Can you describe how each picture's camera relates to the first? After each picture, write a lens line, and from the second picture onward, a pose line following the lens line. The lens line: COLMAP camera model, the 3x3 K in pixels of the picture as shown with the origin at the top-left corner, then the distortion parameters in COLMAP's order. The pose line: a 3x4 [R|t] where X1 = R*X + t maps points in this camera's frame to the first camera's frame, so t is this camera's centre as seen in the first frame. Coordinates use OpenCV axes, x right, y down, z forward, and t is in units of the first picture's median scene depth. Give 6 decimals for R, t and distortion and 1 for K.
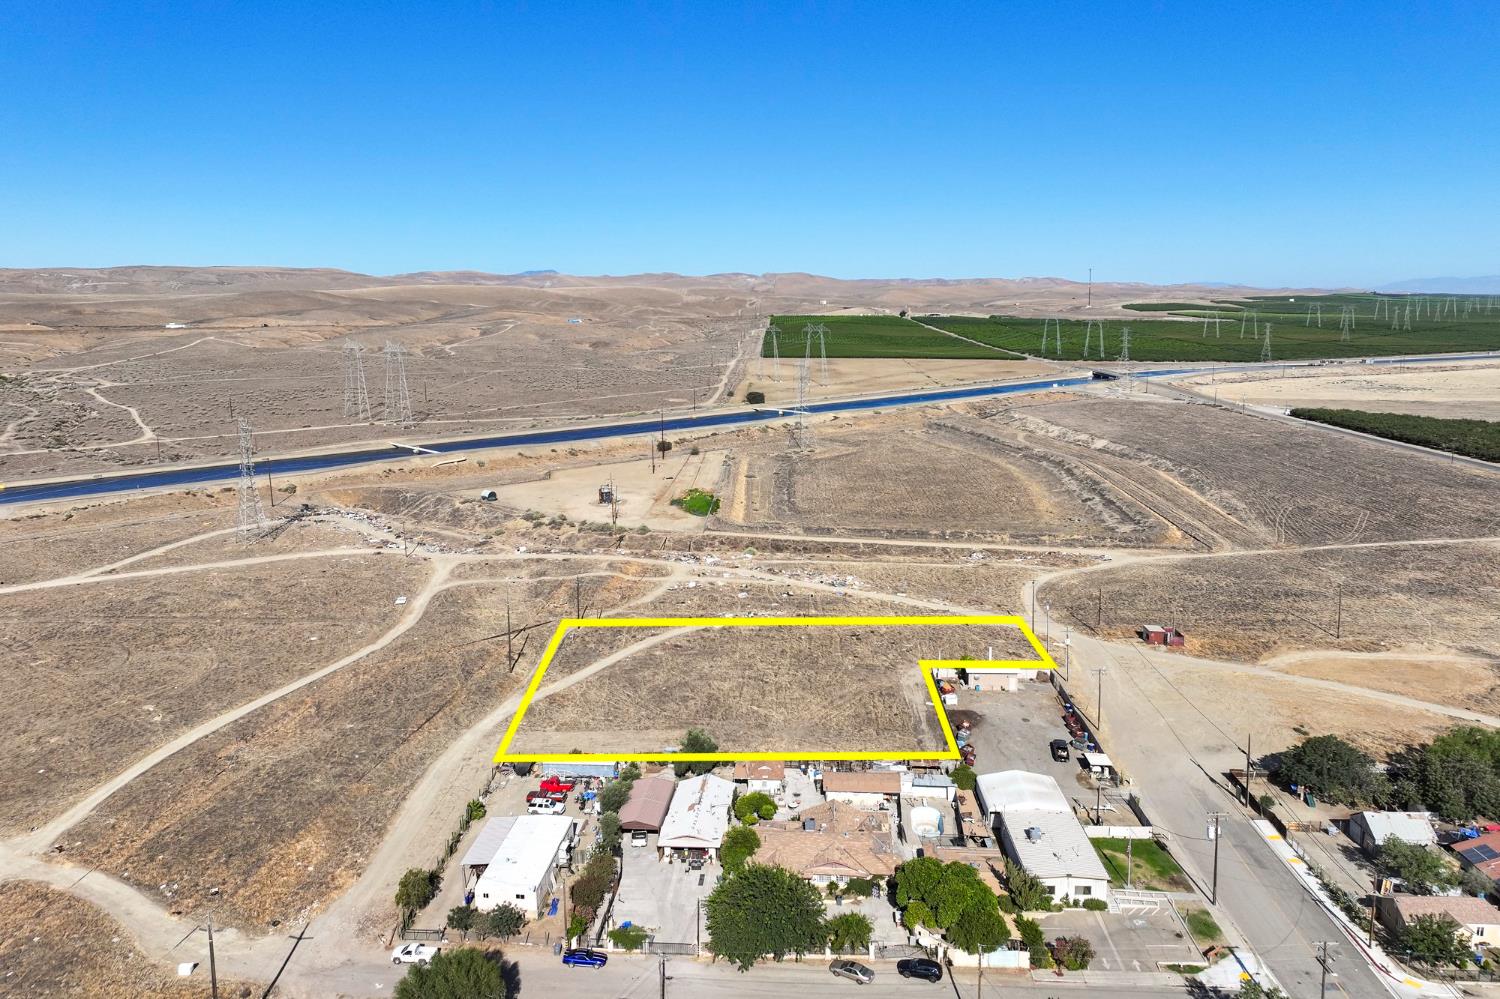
lens RADIAL K [[1055.0, 0, 746.9], [0, 1055.0, 499.3], [0, 0, 1]] dist [0.005960, 0.003295]
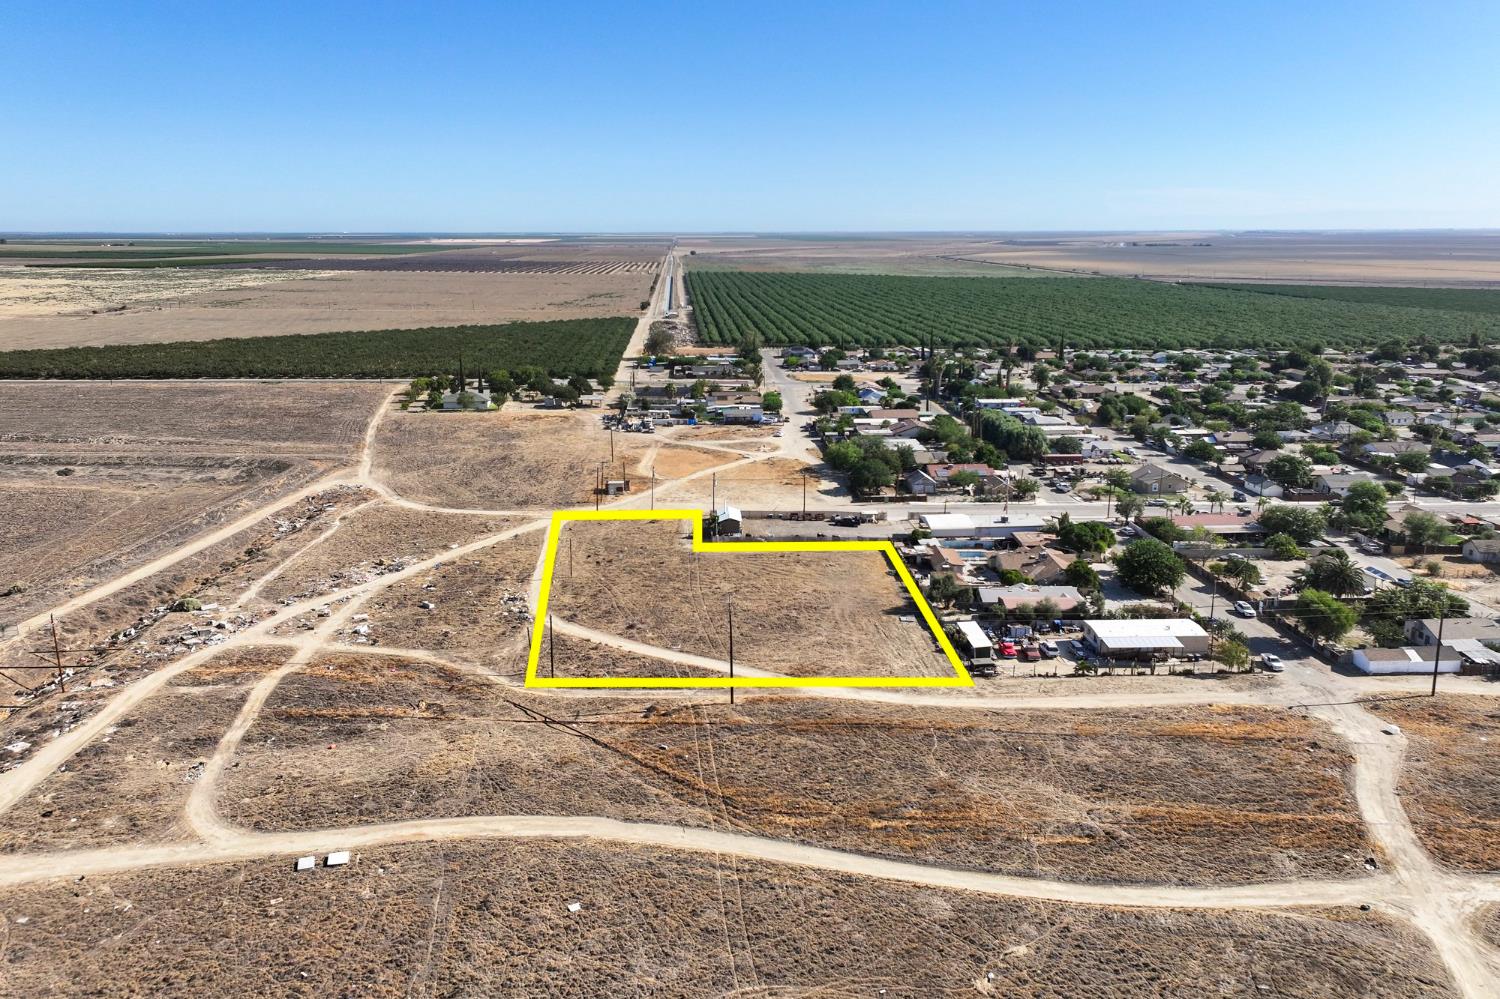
lens RADIAL K [[1055.0, 0, 746.9], [0, 1055.0, 499.3], [0, 0, 1]] dist [0.005960, 0.003295]
pose [[-0.098968, -0.238998, 0.965964, -0.822845], [0.185206, 0.949344, 0.253861, -0.143355], [-0.977704, 0.204026, -0.049691, 0.904134]]
